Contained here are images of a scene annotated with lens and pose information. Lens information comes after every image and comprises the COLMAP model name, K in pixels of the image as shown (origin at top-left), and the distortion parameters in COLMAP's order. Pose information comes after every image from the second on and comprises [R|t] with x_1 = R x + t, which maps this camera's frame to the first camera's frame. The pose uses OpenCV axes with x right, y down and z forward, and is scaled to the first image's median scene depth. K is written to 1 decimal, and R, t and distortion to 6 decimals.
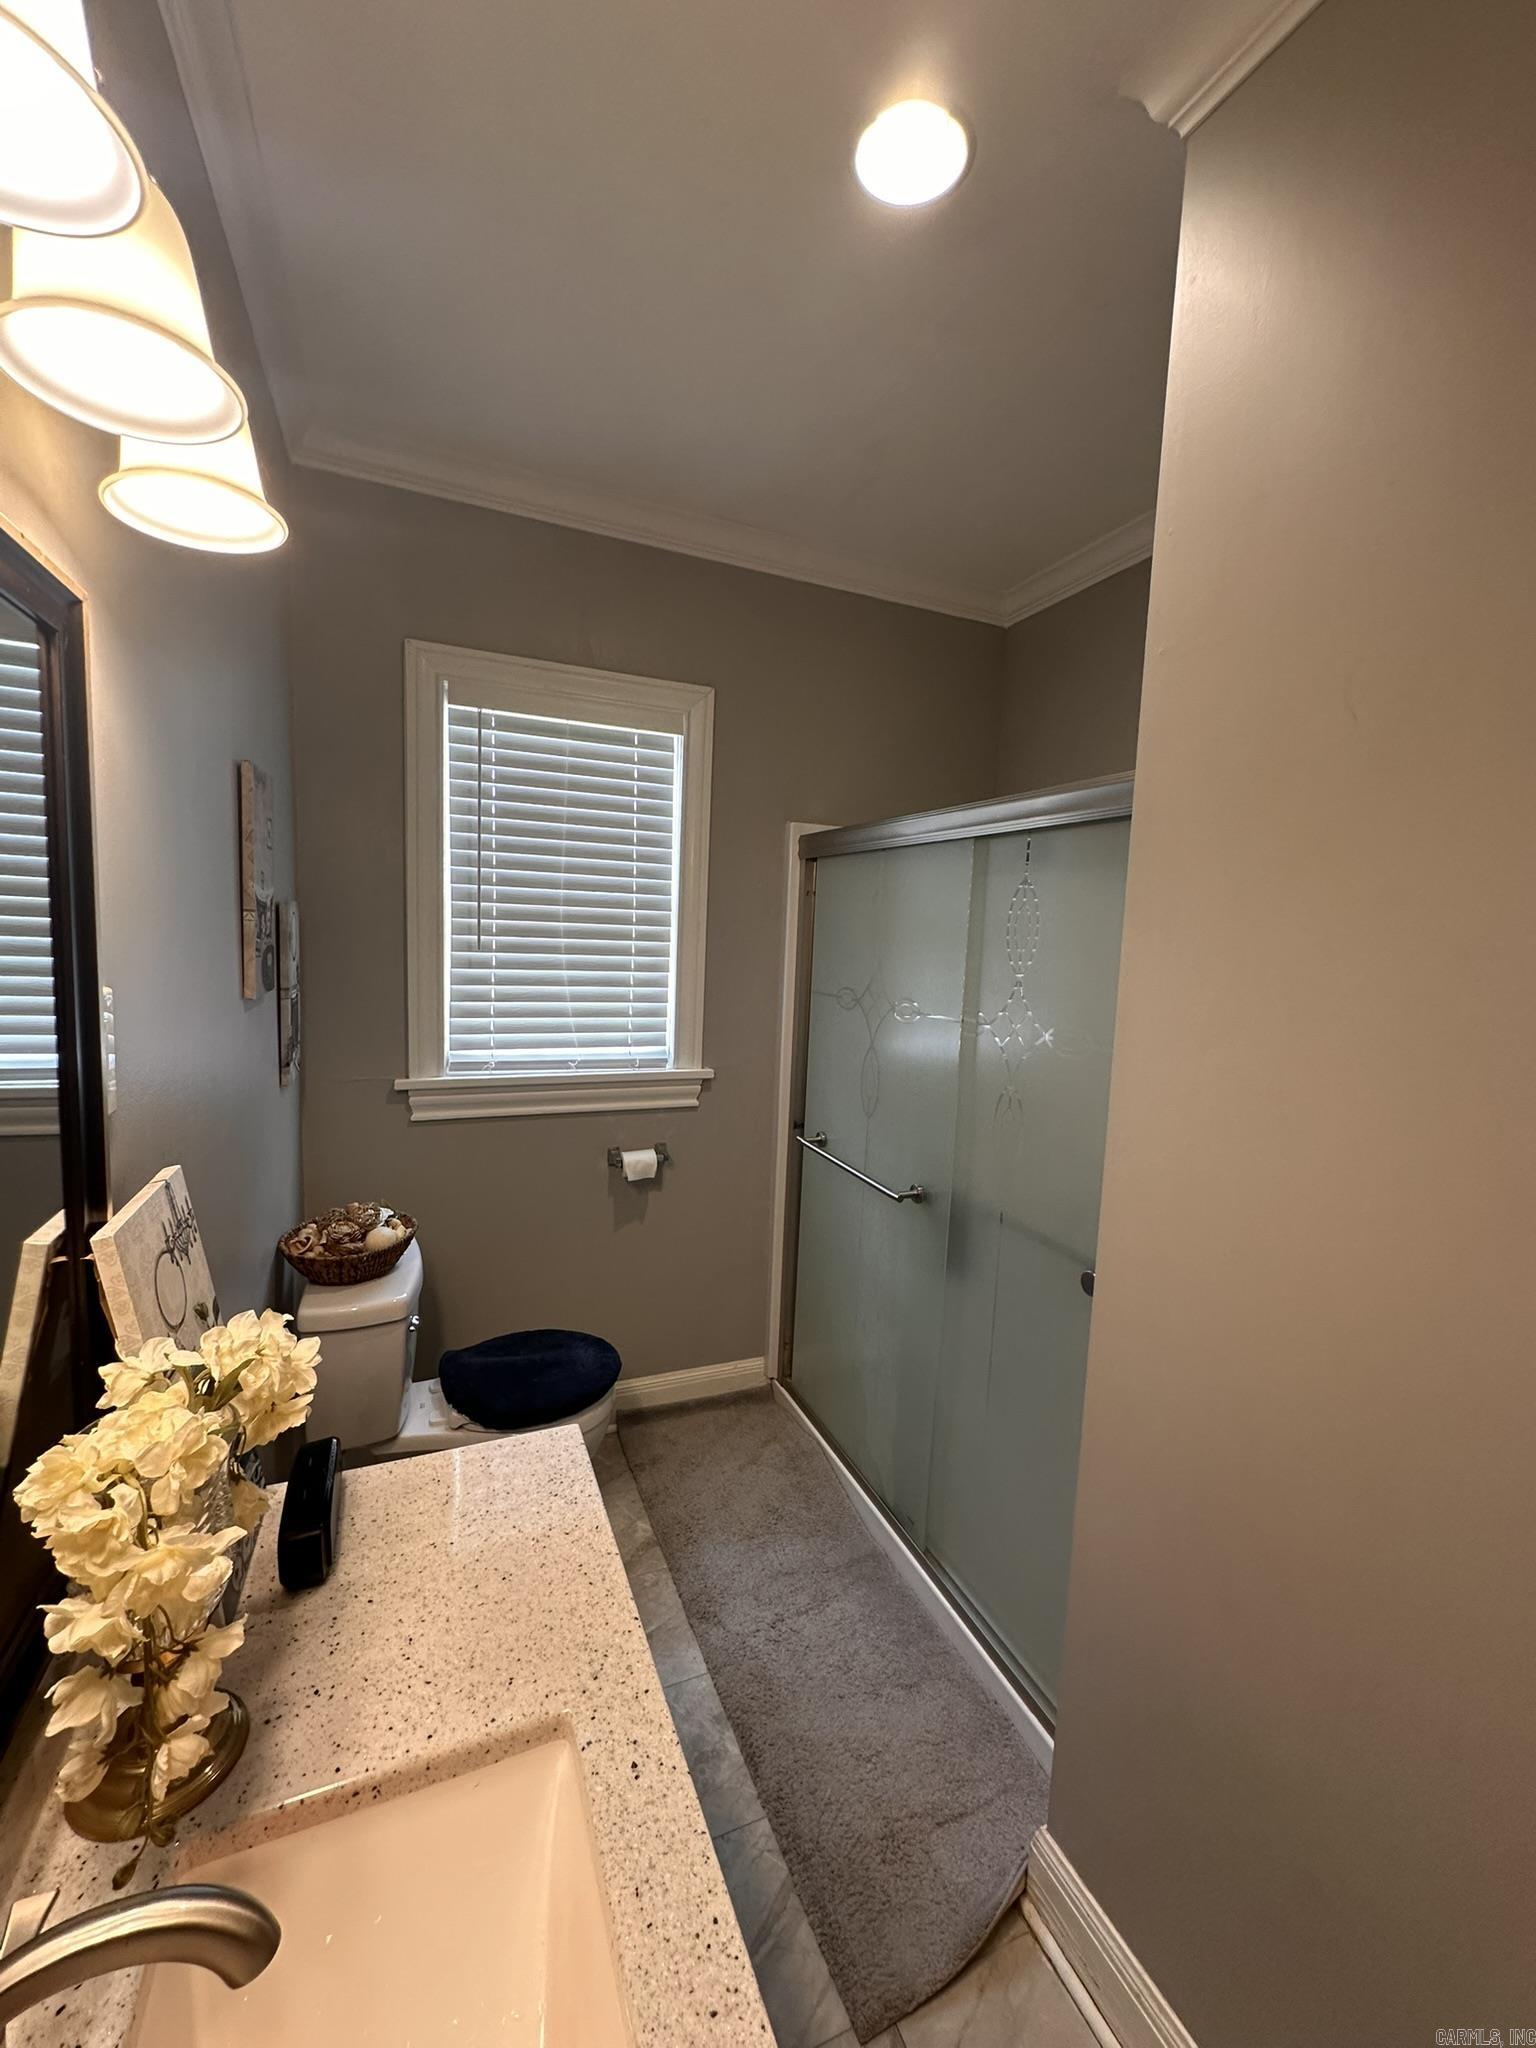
lens RADIAL K [[818.2, 0, 768.5], [0, 818.2, 1017.8], [0, 0, 1]] dist [-0.001211, 0.000497]
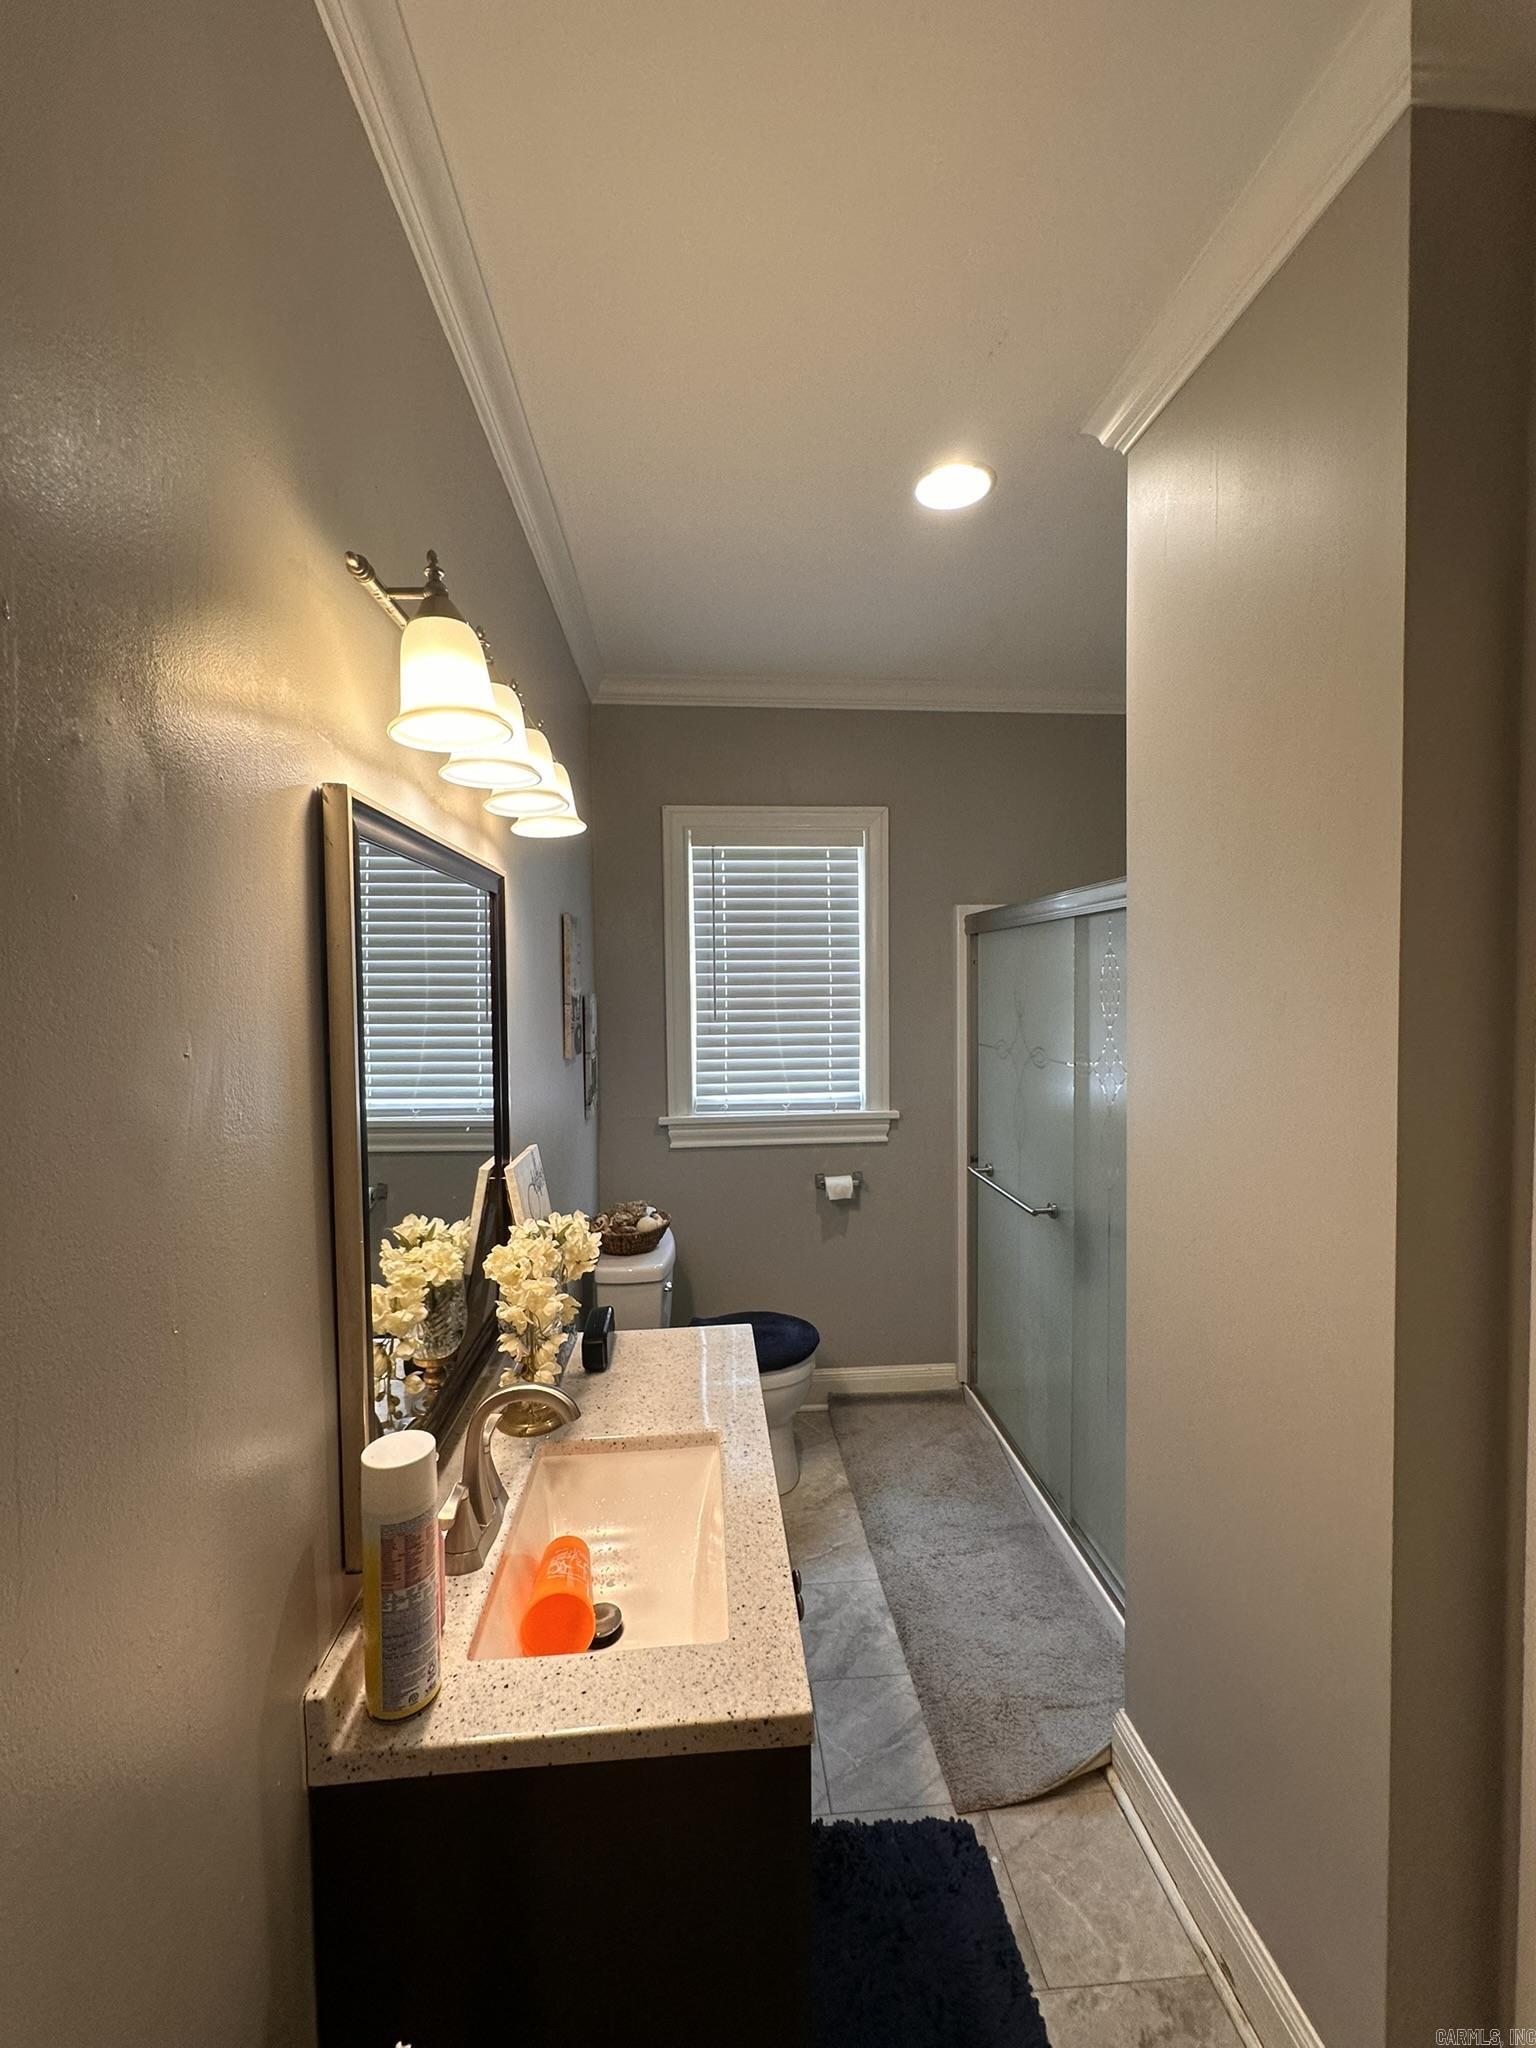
lens RADIAL K [[818.2, 0, 768.5], [0, 818.2, 1017.8], [0, 0, 1]] dist [-0.001211, 0.000497]
pose [[0.948565, -0.038842, -0.314192, 0.164253], [0.016005, 0.997060, -0.074940, 0.015715], [0.316179, 0.066057, 0.946397, -0.266850]]
